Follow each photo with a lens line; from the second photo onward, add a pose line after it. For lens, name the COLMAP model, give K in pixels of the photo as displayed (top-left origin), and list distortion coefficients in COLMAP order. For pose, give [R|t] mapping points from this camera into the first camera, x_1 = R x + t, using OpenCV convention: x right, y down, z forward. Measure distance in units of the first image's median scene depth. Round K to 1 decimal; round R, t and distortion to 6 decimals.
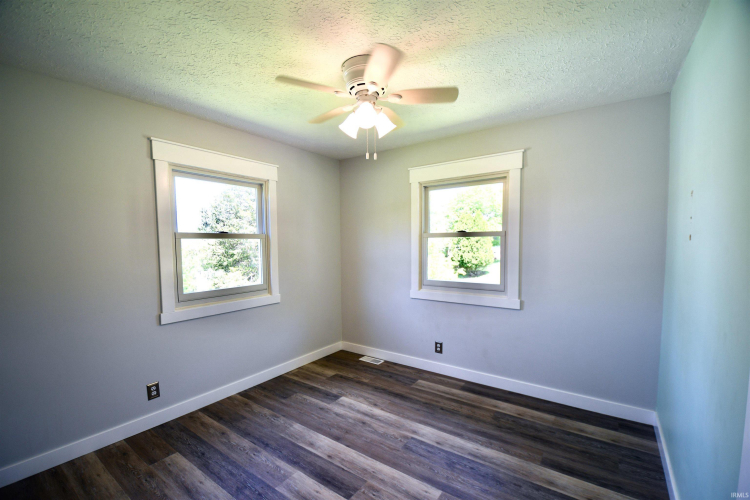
lens RADIAL K [[326.7, 0, 371.5], [0, 326.7, 262.0], [0, 0, 1]] dist [0.014207, -0.019998]
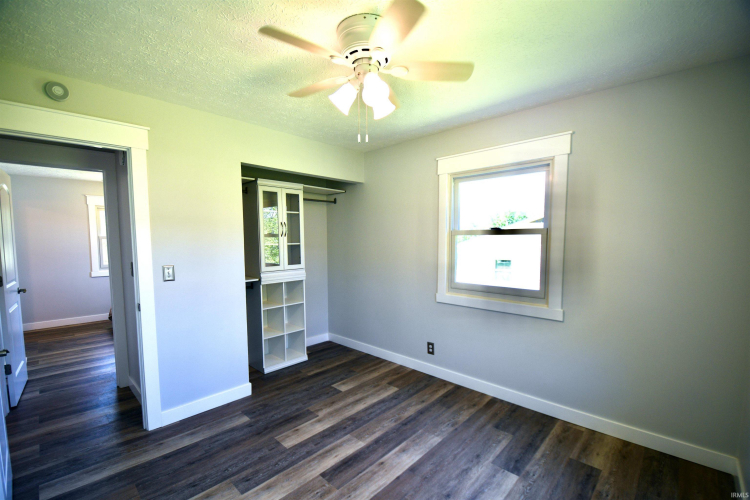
lens RADIAL K [[326.7, 0, 371.5], [0, 326.7, 262.0], [0, 0, 1]] dist [0.014207, -0.019998]
pose [[-0.147225, 0.080151, -0.985850, 0.668086], [-0.052522, 0.994672, 0.088711, -0.068159], [0.987708, 0.064840, -0.142231, 0.915716]]
